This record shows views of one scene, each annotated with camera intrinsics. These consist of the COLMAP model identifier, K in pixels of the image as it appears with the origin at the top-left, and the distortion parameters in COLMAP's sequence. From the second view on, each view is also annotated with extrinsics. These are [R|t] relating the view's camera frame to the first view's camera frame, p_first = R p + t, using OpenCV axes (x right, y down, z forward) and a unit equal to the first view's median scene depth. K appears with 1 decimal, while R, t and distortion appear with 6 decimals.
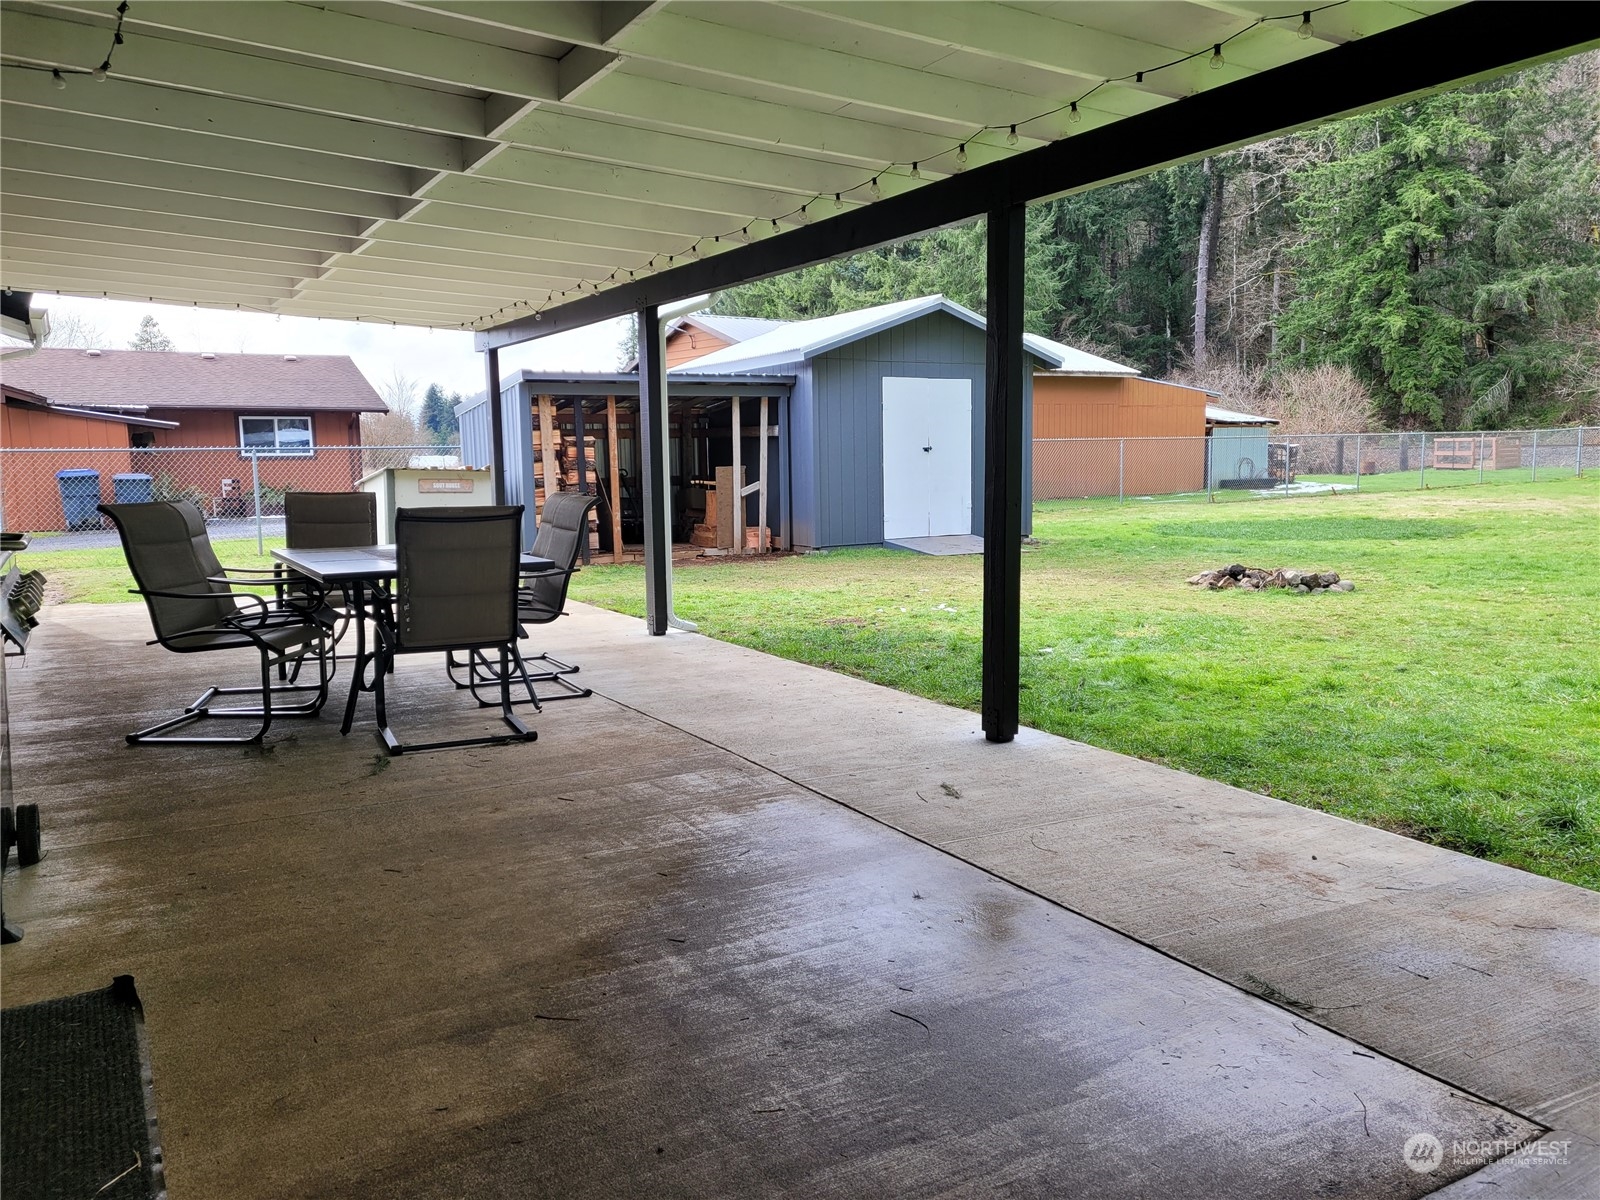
lens RADIAL K [[1178.6, 0, 800.0], [0, 1178.6, 600.0], [0, 0, 1]] dist [0.088968, -0.072098]
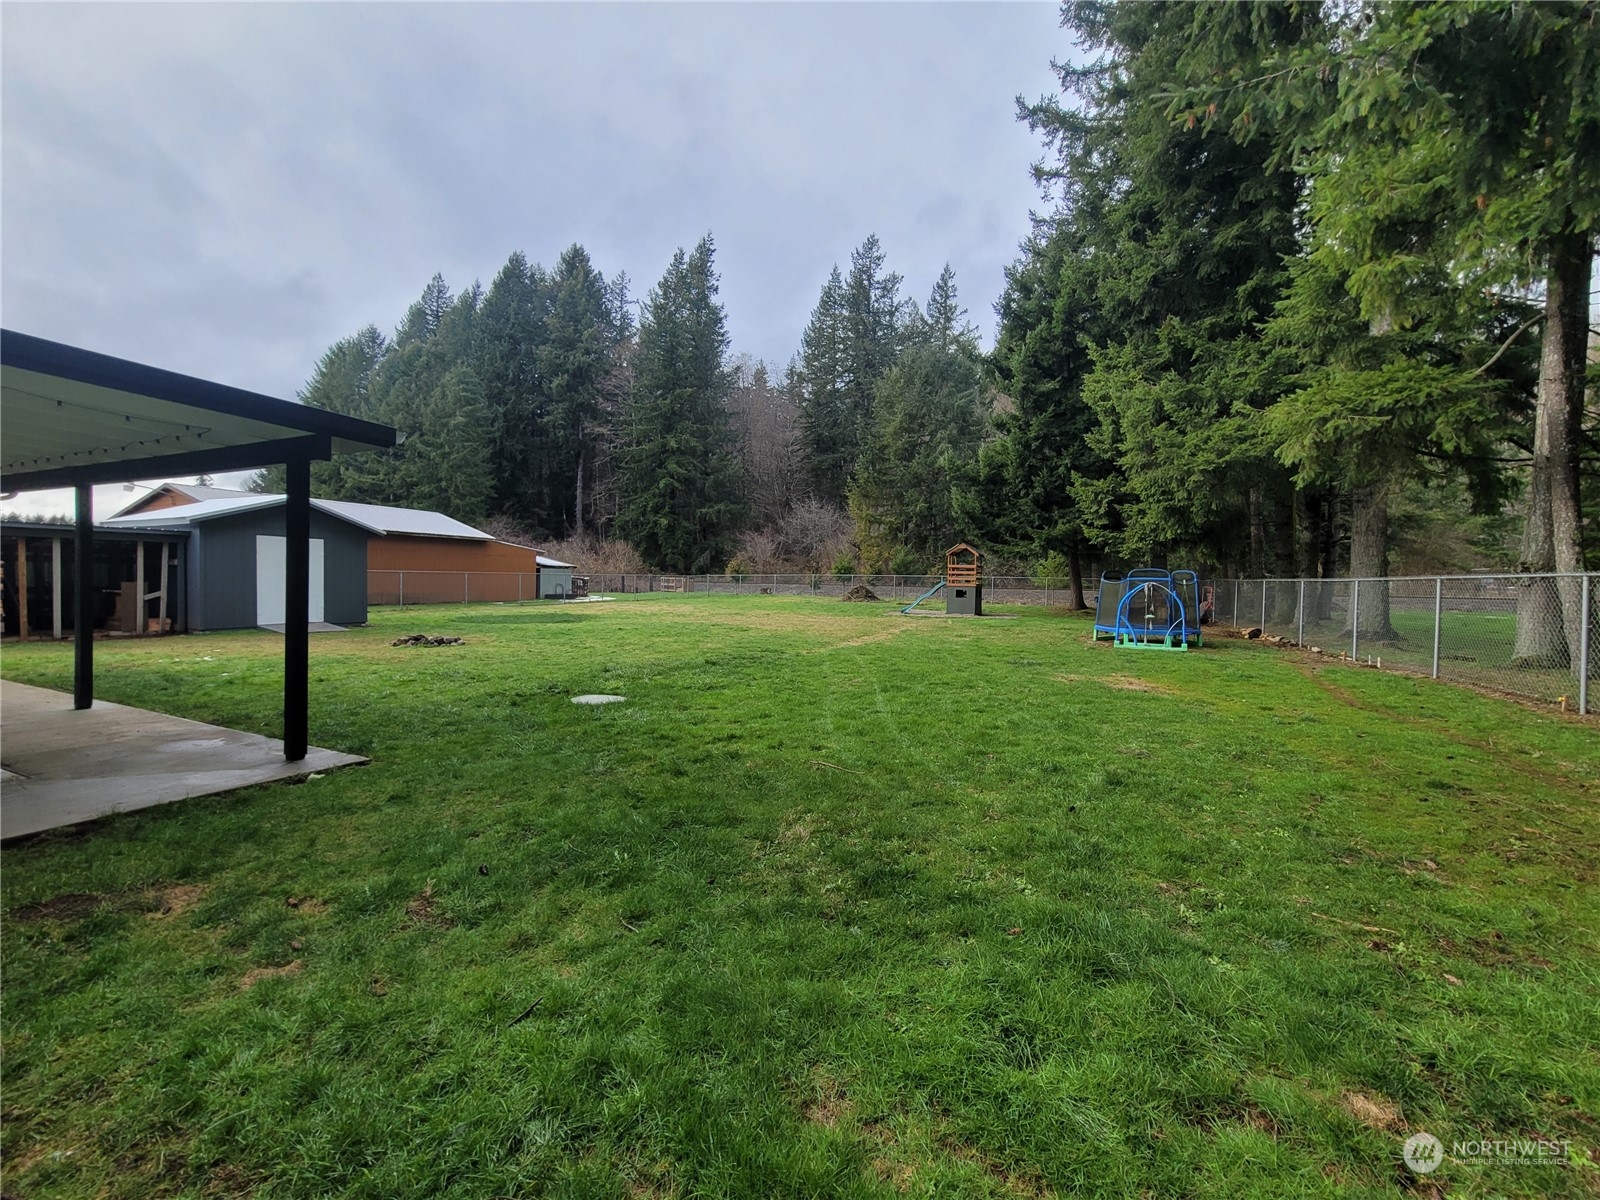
lens RADIAL K [[667.1, 0, 836.4], [0, 667.1, 598.2], [0, 0, 1]] dist [0.001132, 0.000029]
pose [[0.826593, 0.013698, 0.562634, 0.127687], [0.038015, 0.996062, -0.080100, 0.013058], [-0.561515, 0.087598, 0.822817, -0.186946]]
